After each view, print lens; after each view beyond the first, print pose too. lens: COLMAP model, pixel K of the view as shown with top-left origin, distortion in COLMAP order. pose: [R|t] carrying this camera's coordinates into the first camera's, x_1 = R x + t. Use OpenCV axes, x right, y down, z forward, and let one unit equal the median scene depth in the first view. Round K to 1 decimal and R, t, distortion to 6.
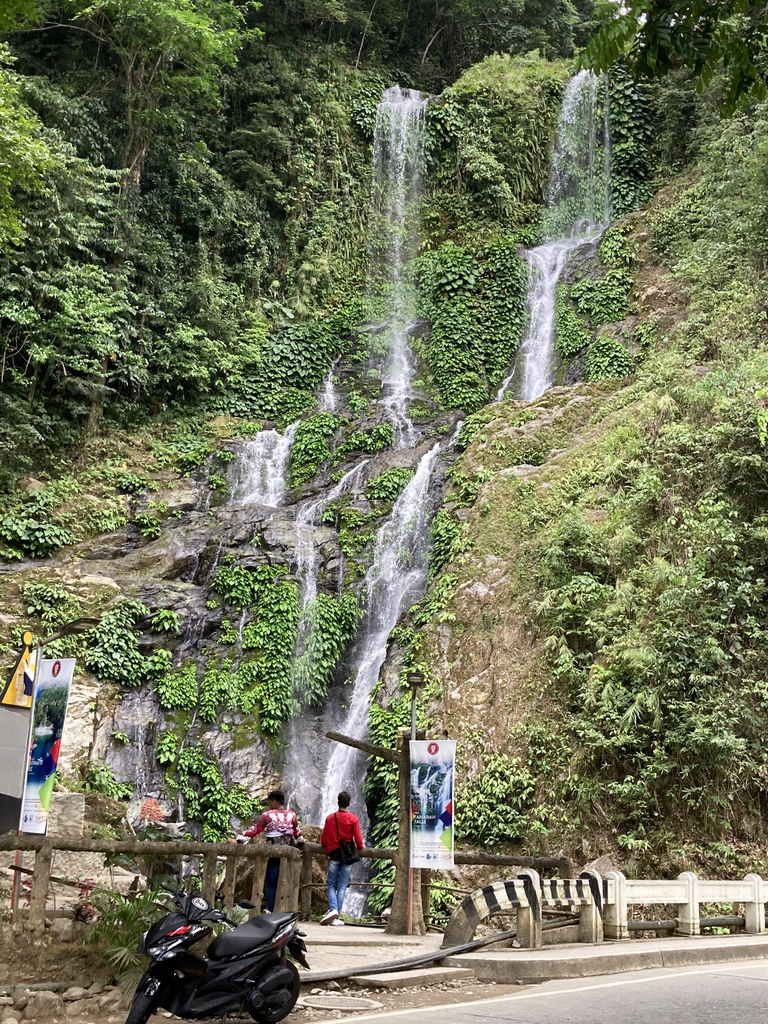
lens RADIAL K [[1247.8, 0, 387.3], [0, 1247.8, 522.8], [0, 0, 1]] dist [0.079452, 0.000000]
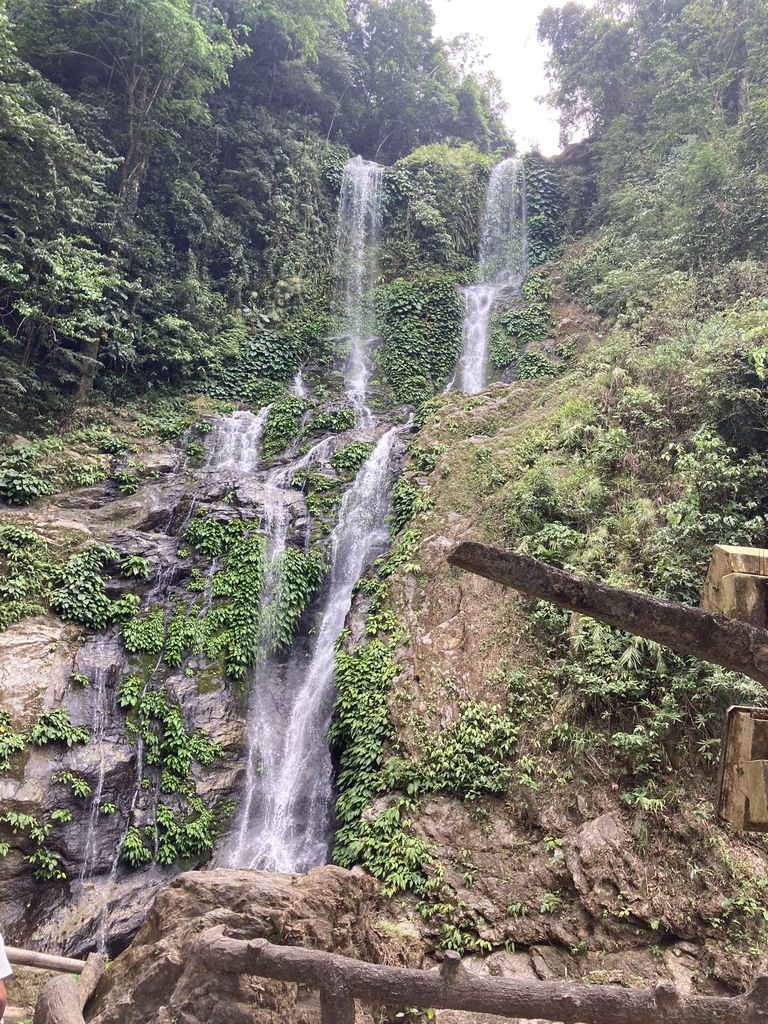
lens RADIAL K [[829.9, 0, 387.7], [0, 829.9, 506.0], [0, 0, 1]] dist [0.032147, -0.041825]
pose [[0.996400, 0.031473, 0.078720, -0.025517], [-0.027080, 0.998048, -0.056266, 0.057544], [-0.080337, 0.053932, 0.995308, 0.284665]]
